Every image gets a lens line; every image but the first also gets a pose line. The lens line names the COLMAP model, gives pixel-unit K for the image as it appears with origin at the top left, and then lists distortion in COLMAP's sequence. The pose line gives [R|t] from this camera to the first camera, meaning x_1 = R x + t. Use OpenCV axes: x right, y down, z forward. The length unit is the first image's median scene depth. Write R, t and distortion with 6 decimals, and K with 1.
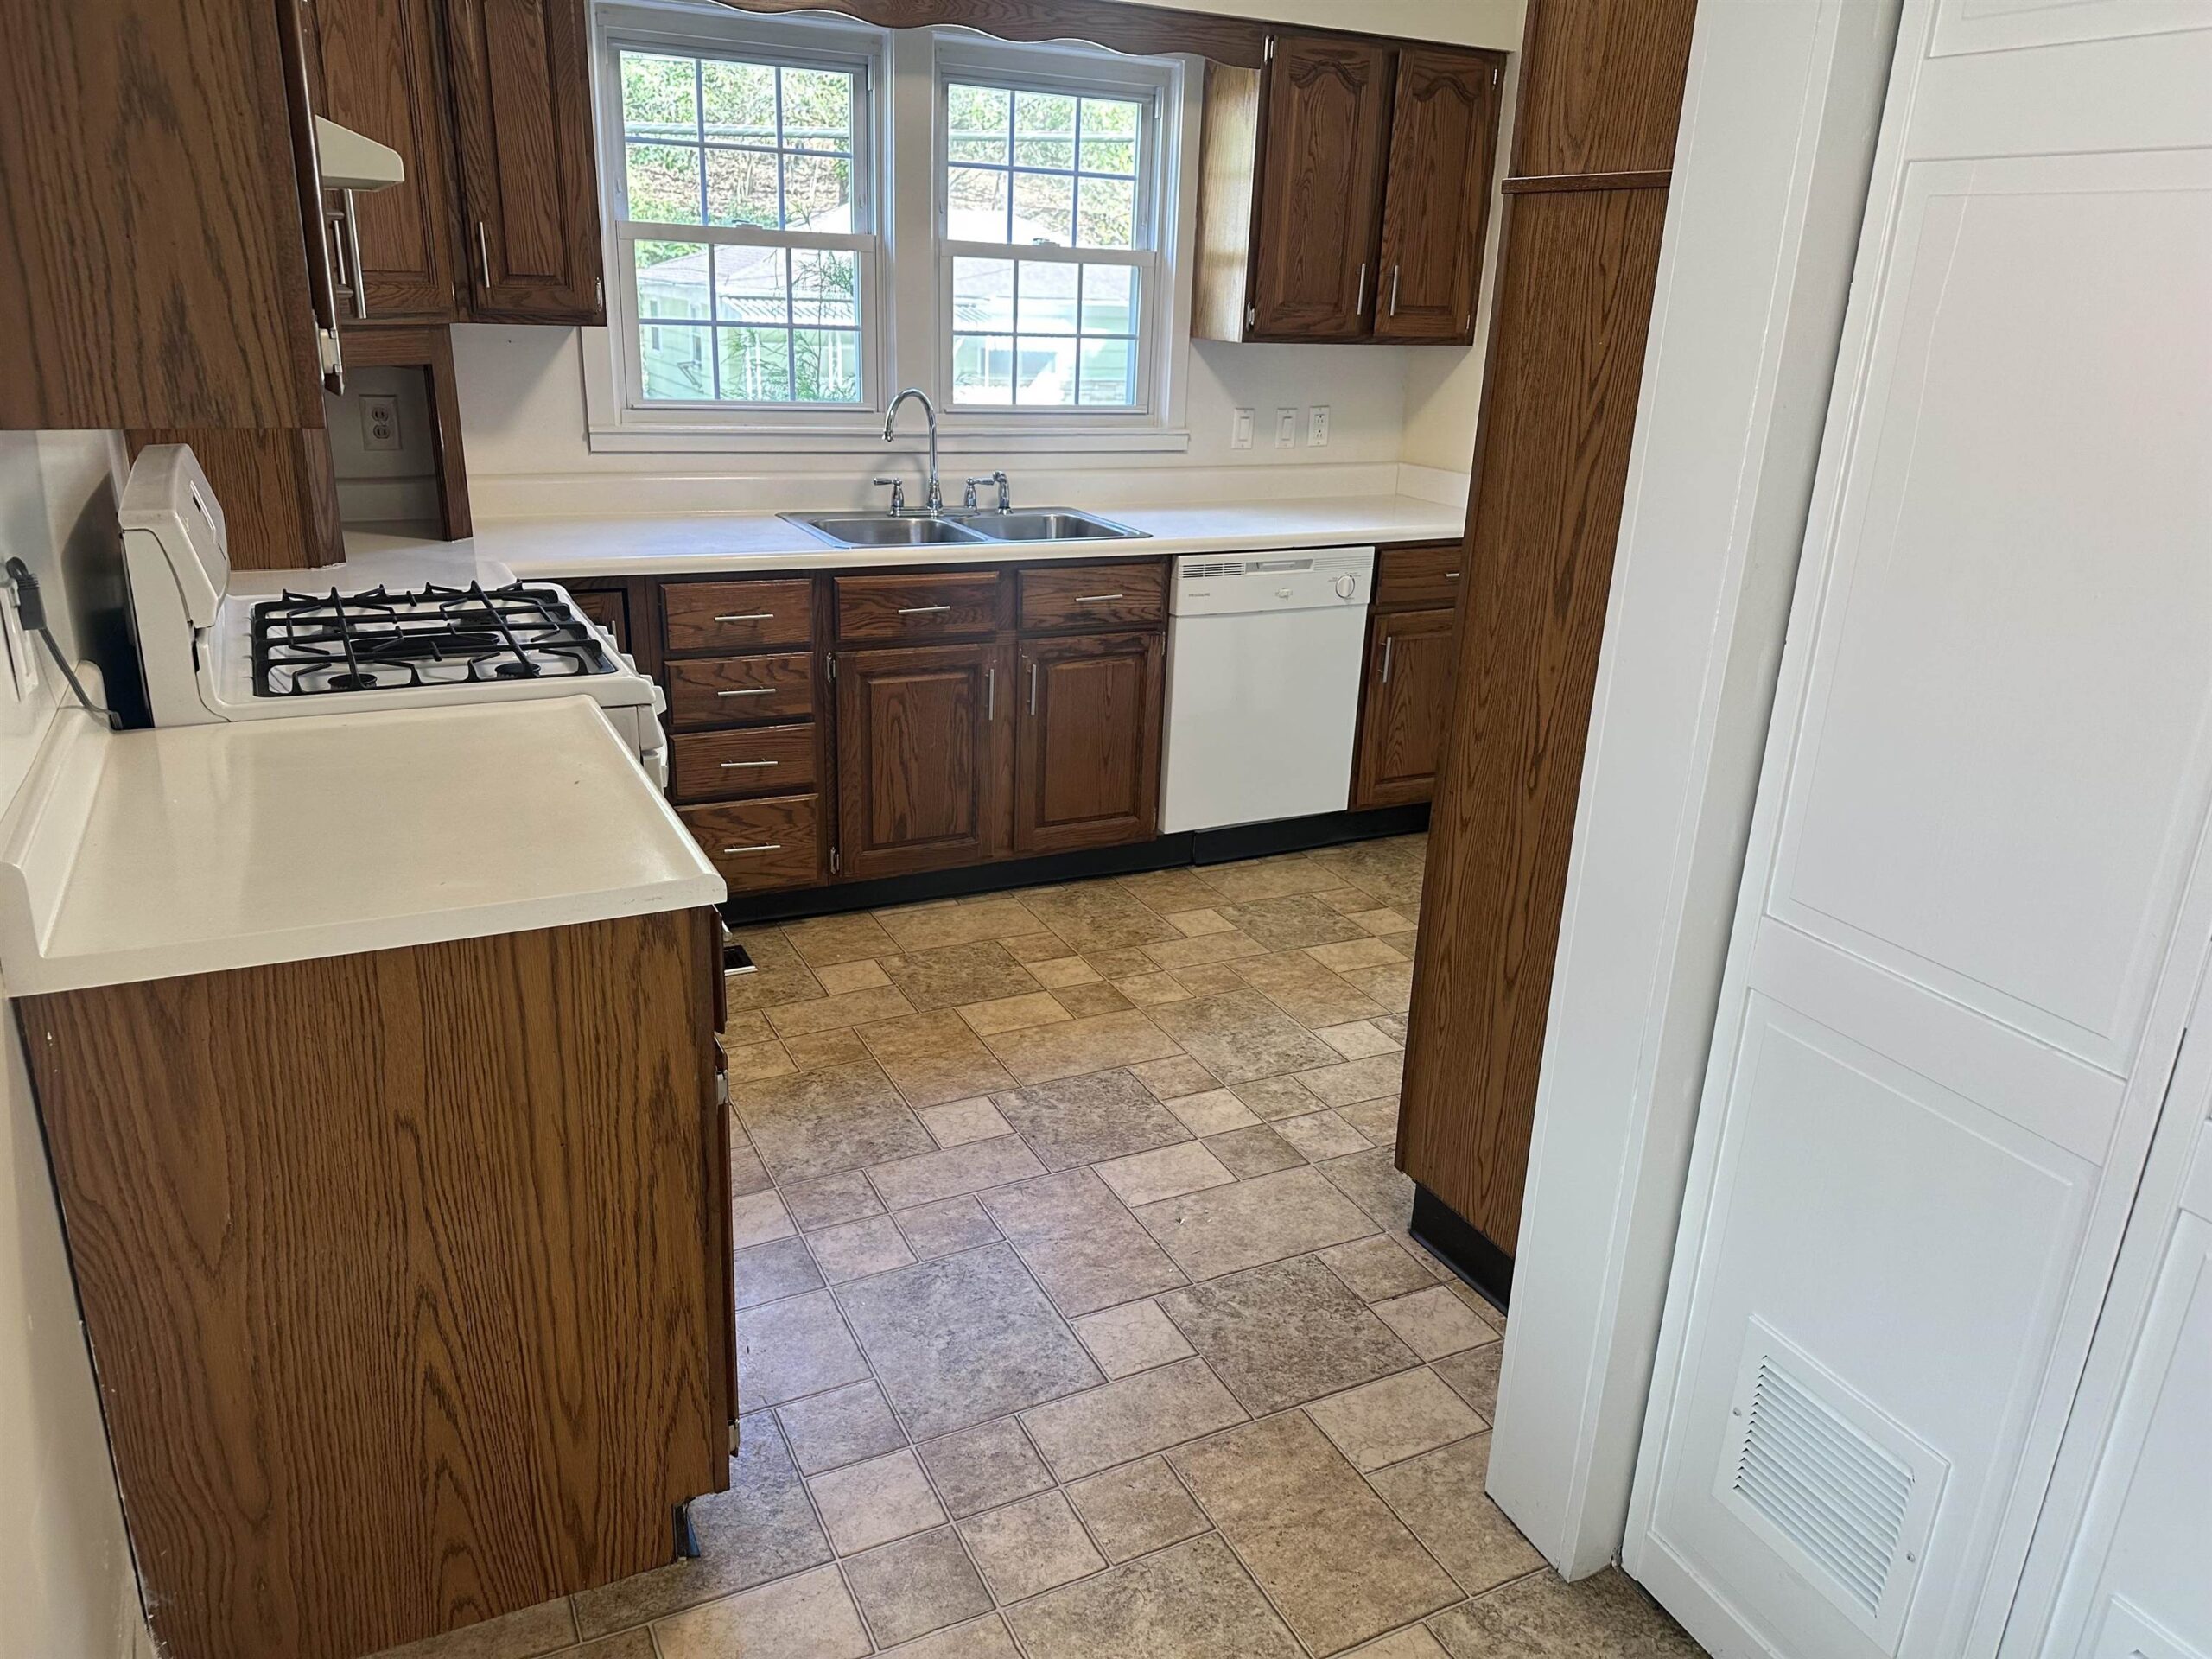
lens RADIAL K [[1551.2, 0, 1106.0], [0, 1551.2, 829.5], [0, 0, 1]] dist [0.097671, -0.001888]
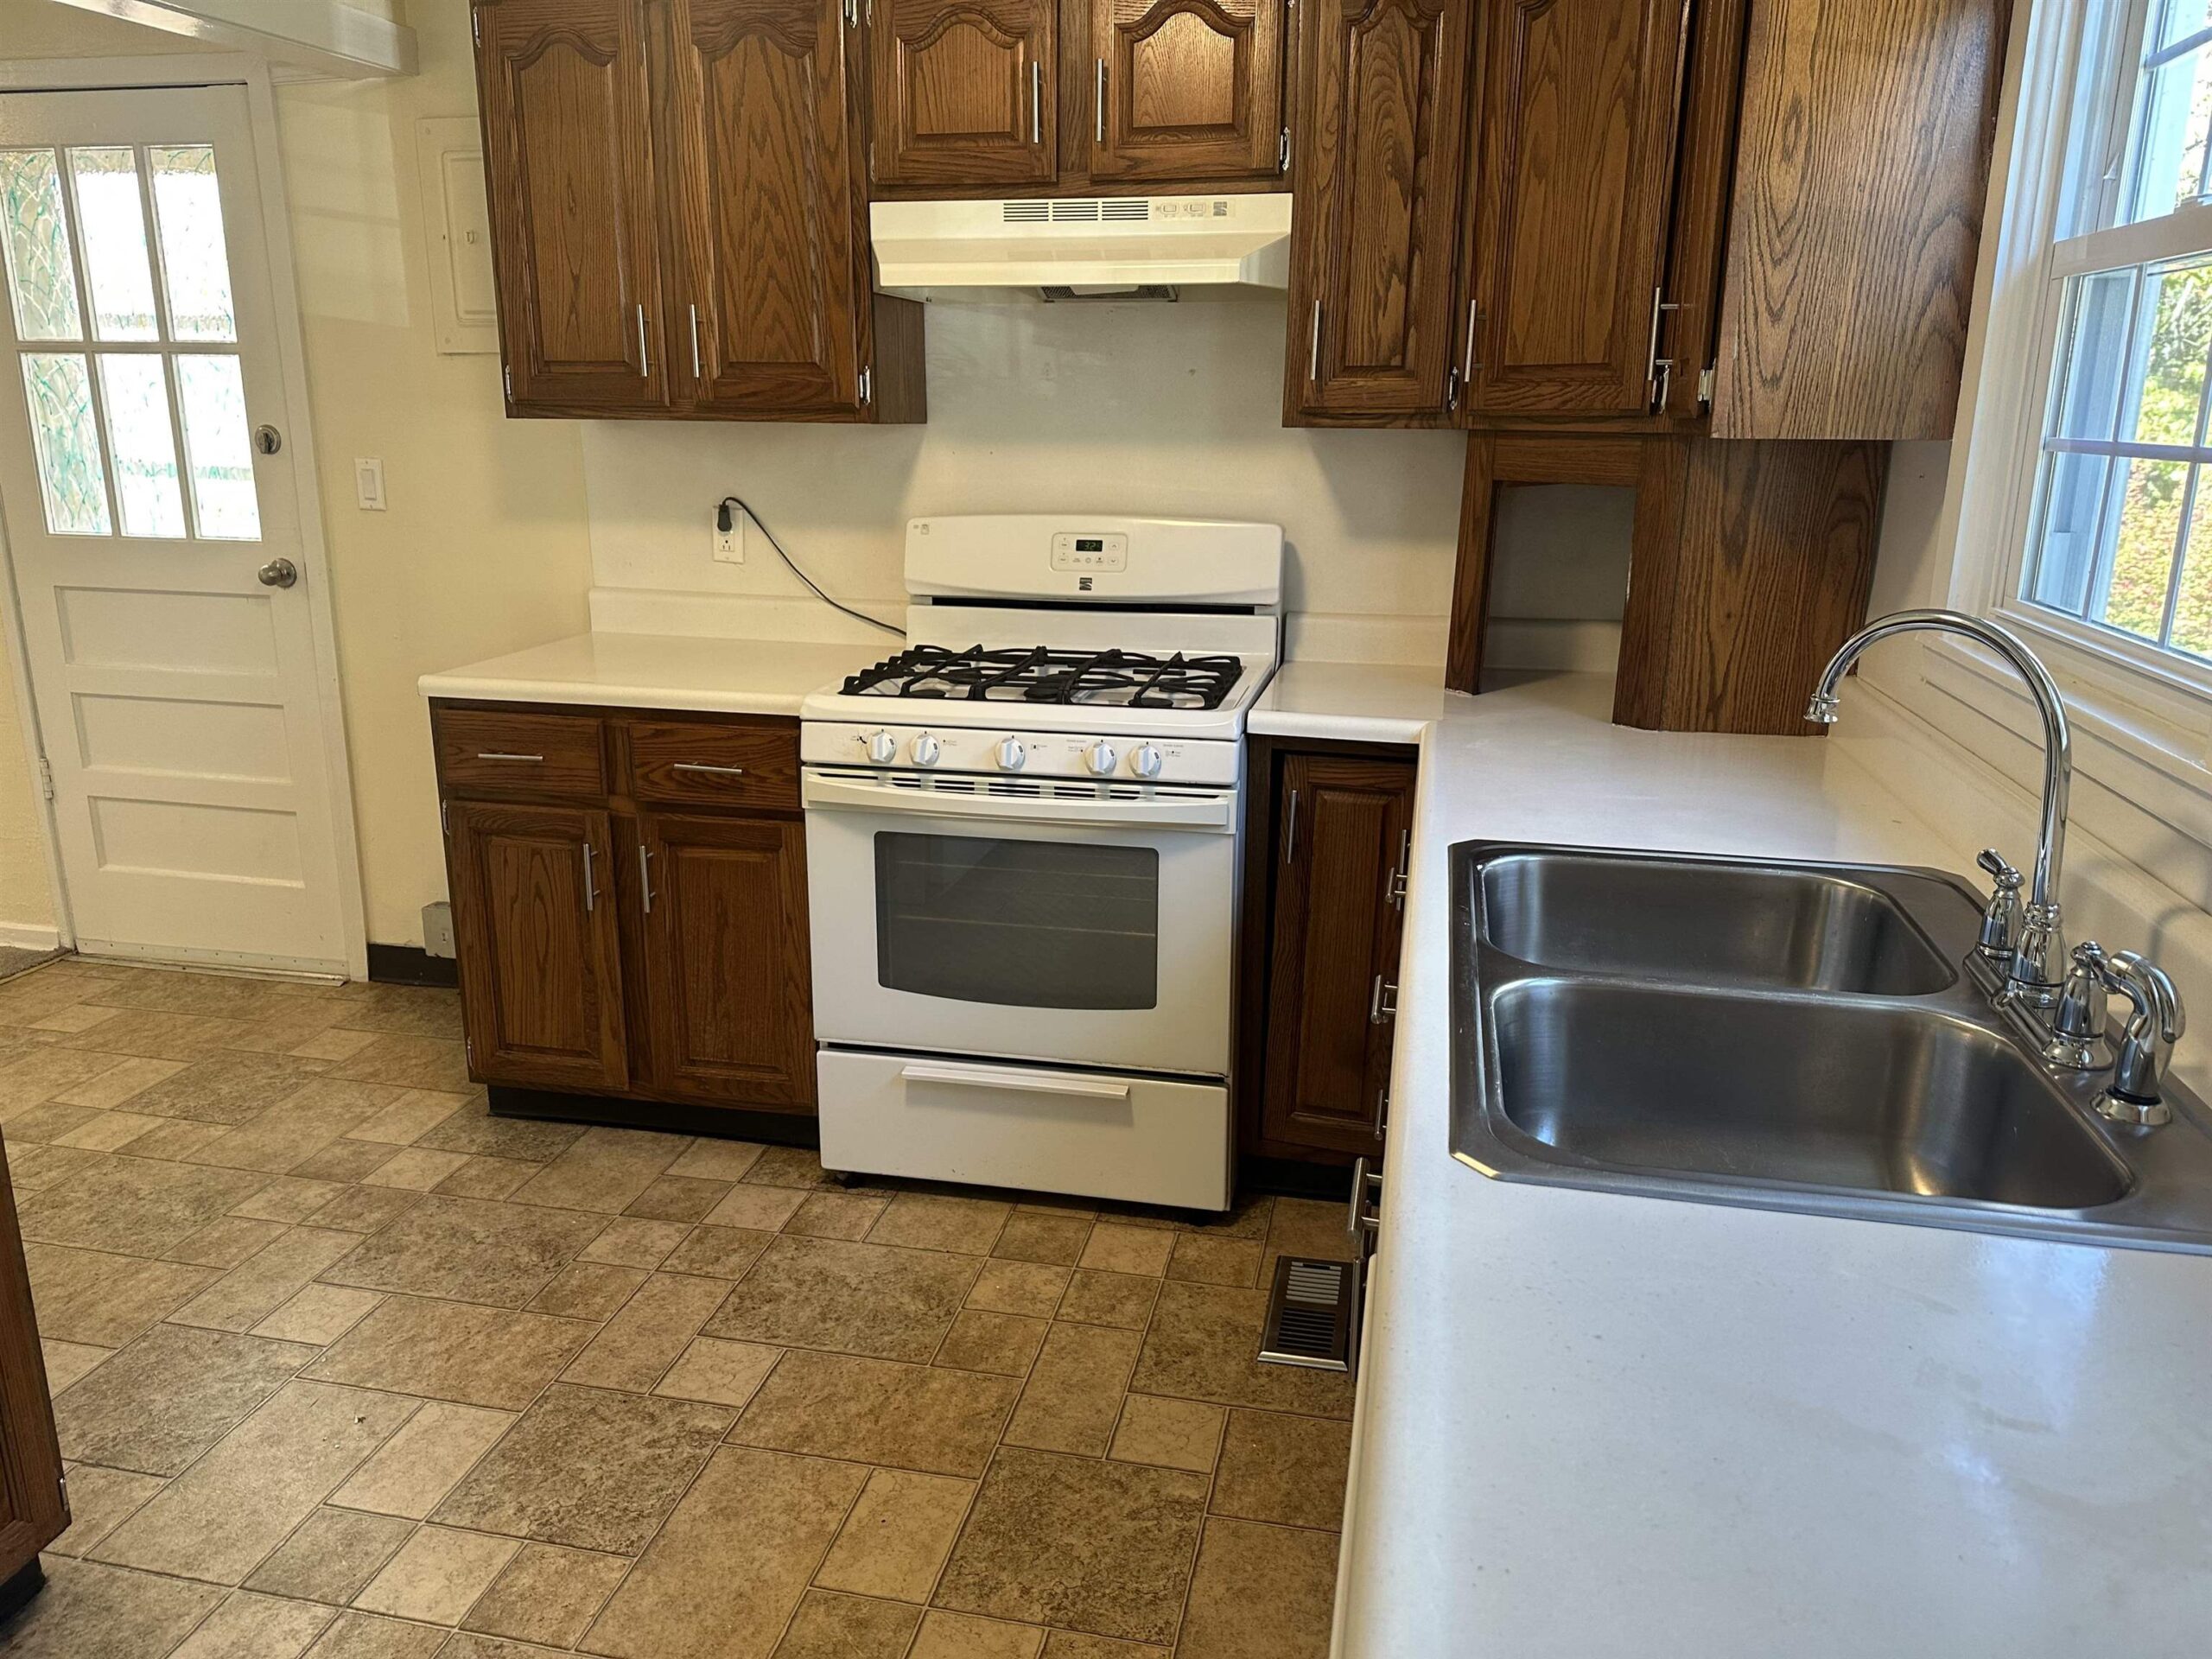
lens RADIAL K [[1547.3, 0, 1100.5], [0, 1547.3, 852.7], [0, 0, 1]] dist [0.002729, -0.007283]
pose [[-0.631225, 0.180313, -0.754349, 0.348898], [-0.287789, 0.848717, 0.443686, -0.460930], [0.720231, 0.497159, -0.483840, 1.468186]]
